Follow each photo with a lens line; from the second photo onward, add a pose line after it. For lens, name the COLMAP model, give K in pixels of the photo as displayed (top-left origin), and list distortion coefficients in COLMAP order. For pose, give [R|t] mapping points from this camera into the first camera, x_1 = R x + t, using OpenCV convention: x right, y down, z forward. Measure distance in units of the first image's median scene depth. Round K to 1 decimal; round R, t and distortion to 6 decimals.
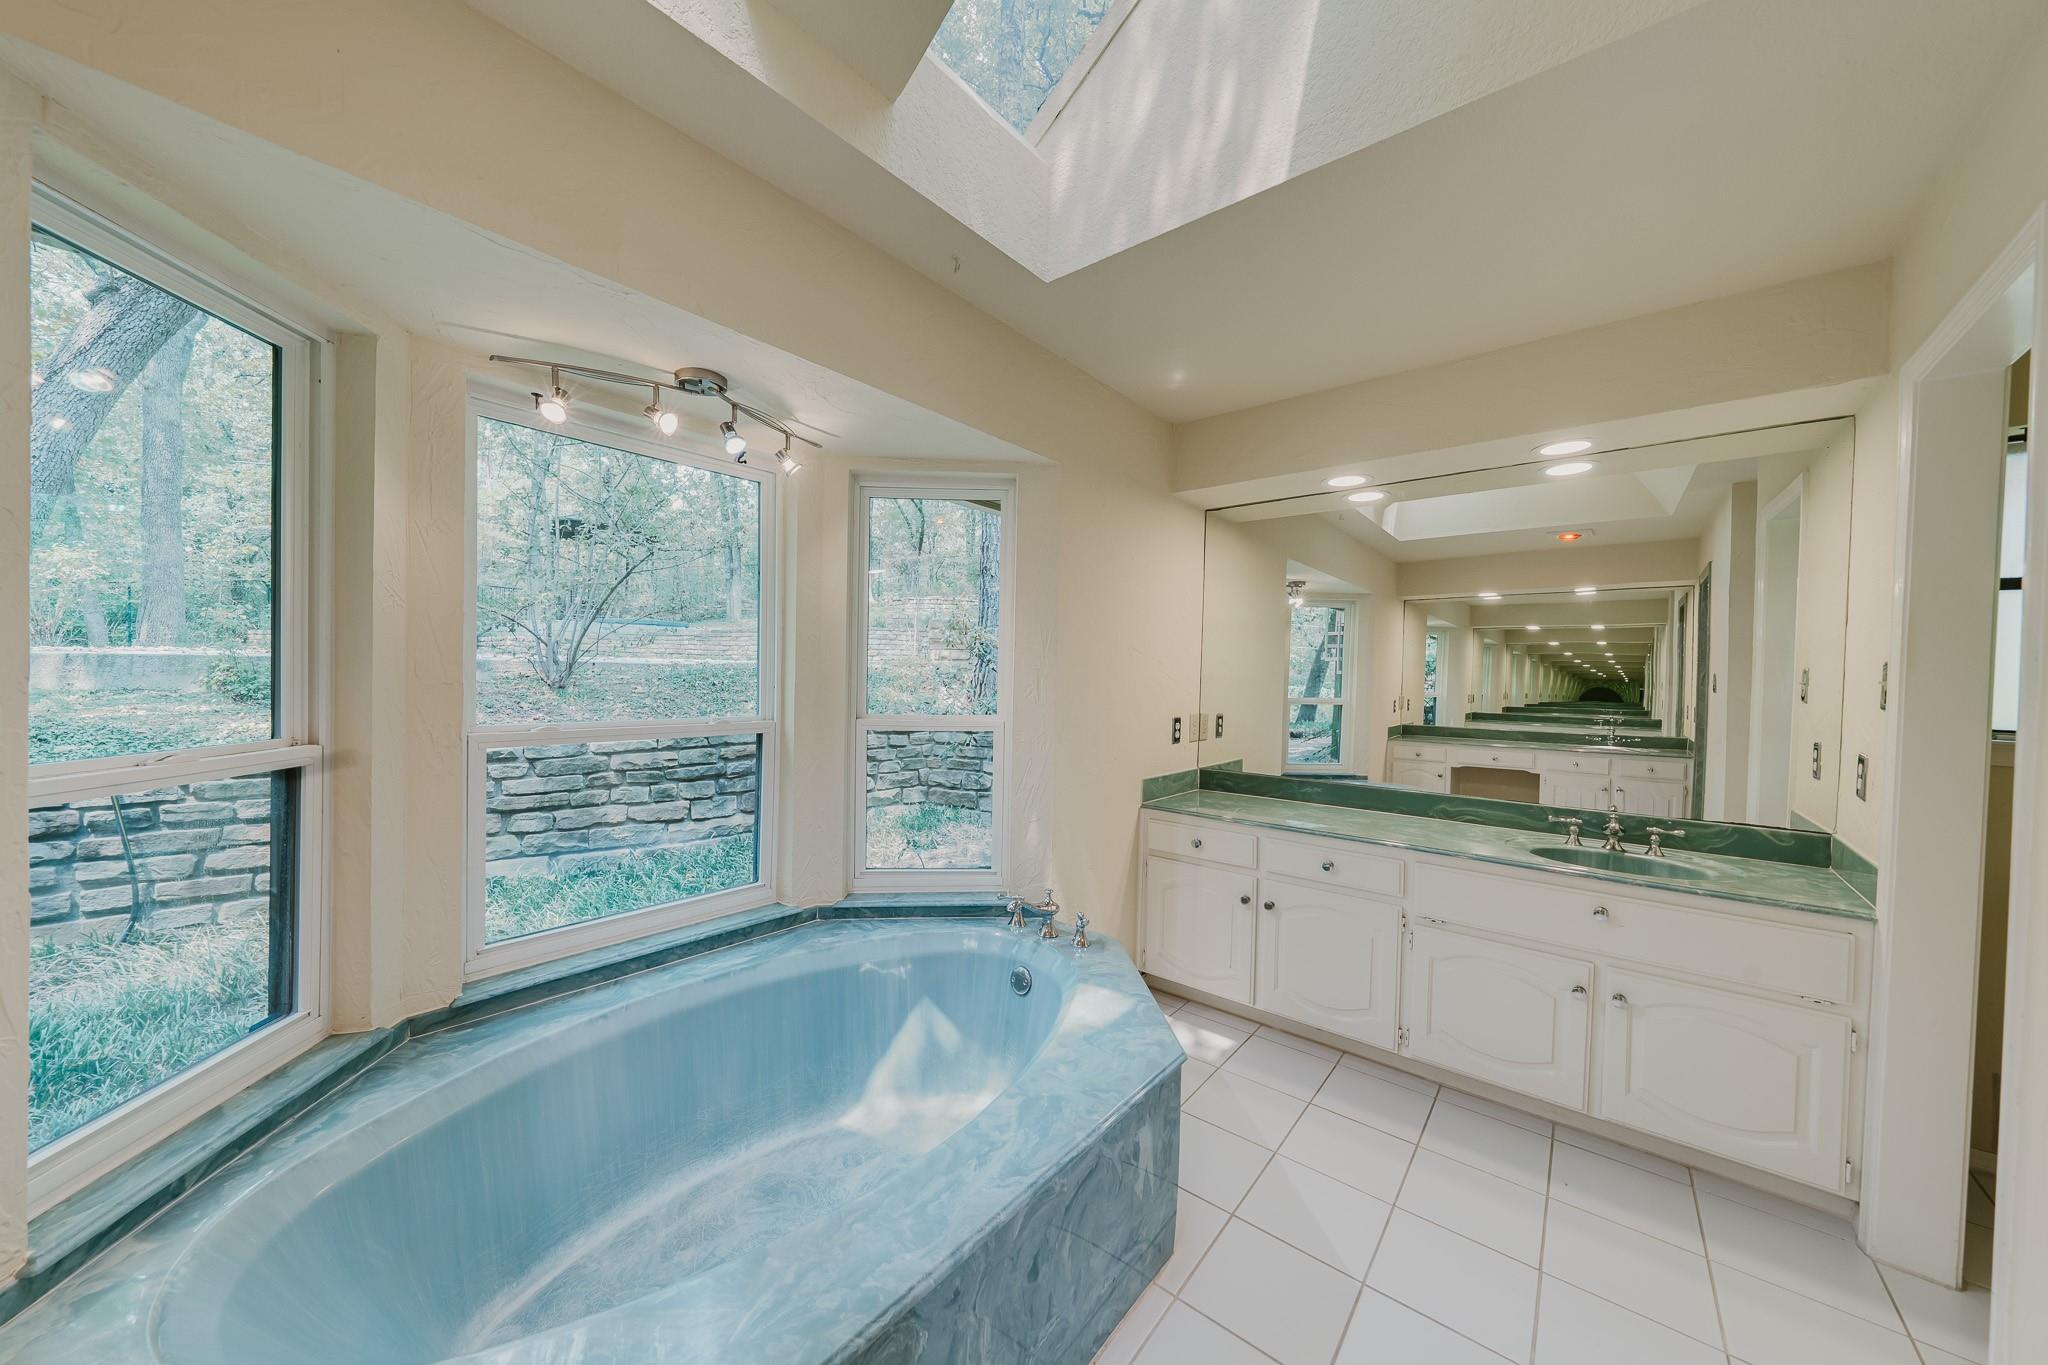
lens RADIAL K [[699.9, 0, 1024.0], [0, 699.9, 682.5], [0, 0, 1]] dist [-0.005445, 0.001070]
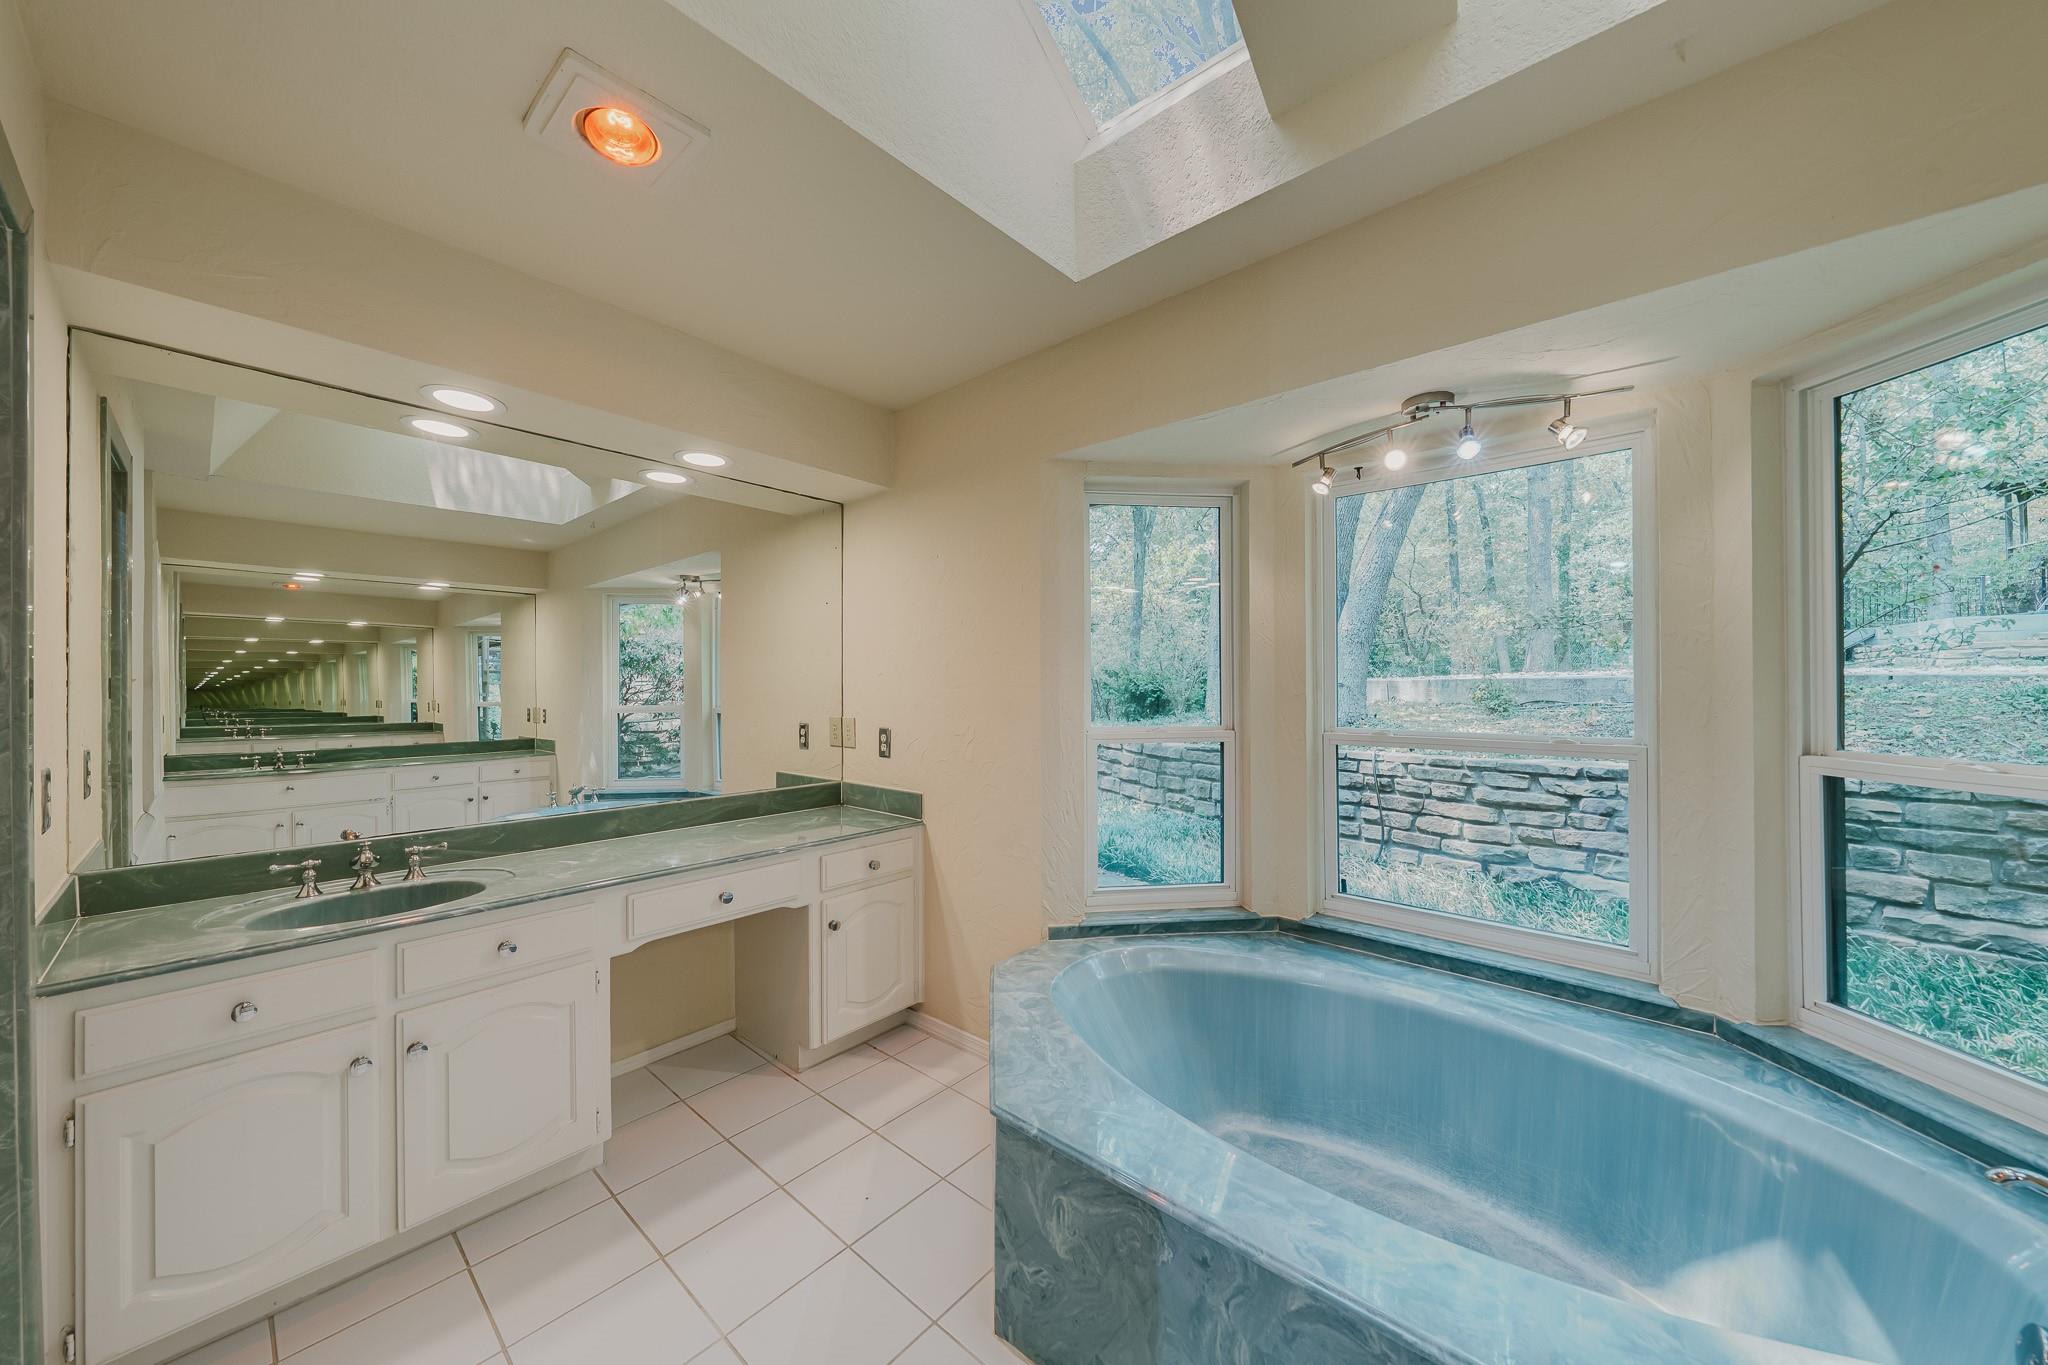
lens RADIAL K [[699.9, 0, 1024.0], [0, 699.9, 682.5], [0, 0, 1]] dist [-0.005445, 0.001070]
pose [[-0.028510, -0.018244, -0.999427, 0.468037], [-0.010364, 0.999785, -0.017955, 0.004772], [0.999540, 0.009846, -0.028693, 0.349815]]
